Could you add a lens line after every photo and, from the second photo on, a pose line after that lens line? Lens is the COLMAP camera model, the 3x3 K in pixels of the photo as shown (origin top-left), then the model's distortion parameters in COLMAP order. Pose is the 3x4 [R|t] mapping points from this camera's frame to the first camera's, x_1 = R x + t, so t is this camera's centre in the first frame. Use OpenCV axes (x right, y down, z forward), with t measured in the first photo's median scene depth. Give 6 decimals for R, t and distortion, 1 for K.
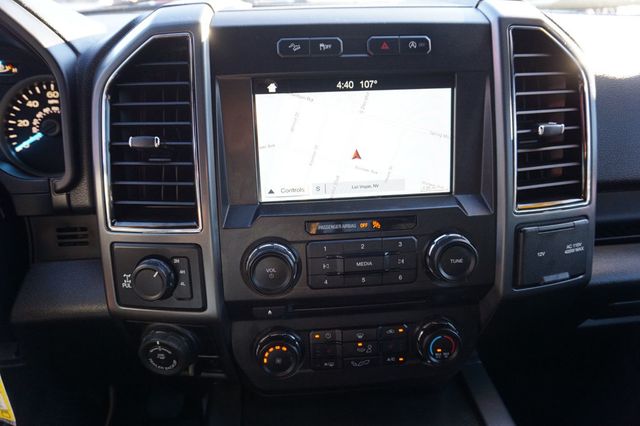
lens RADIAL K [[436.4, 0, 320.0], [0, 436.4, 213.0], [0, 0, 1]] dist [-0.032917, 0.021239]
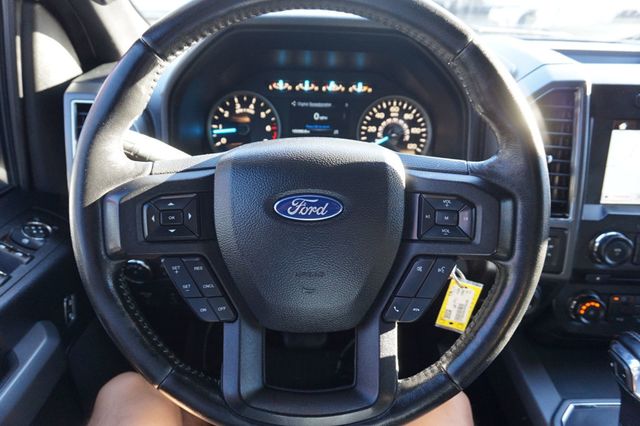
lens RADIAL K [[436.4, 0, 320.0], [0, 436.4, 213.0], [0, 0, 1]] dist [-0.032917, 0.021239]
pose [[0.994597, 0.074690, -0.072100, -0.915881], [-0.072057, 0.996659, 0.038457, 0.018210], [0.074731, -0.033054, 0.996656, -0.489521]]
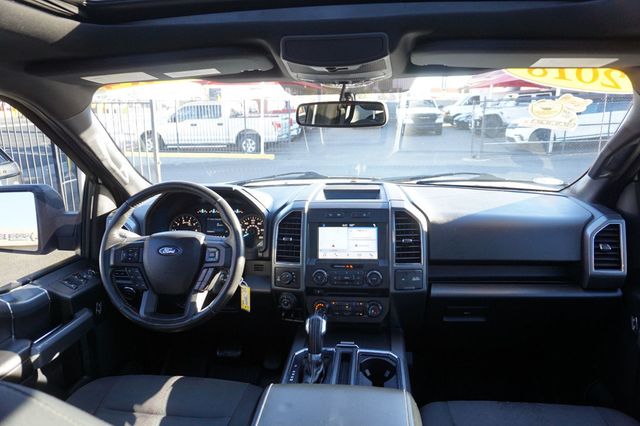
lens RADIAL K [[447.6, 0, 320.0], [0, 447.6, 213.0], [0, 0, 1]] dist [-0.041424, 0.073895]
pose [[0.978795, 0.032281, -0.202284, 0.537681], [-0.074388, 0.976104, -0.204173, 0.321844], [0.190859, 0.214891, 0.957807, -2.269486]]
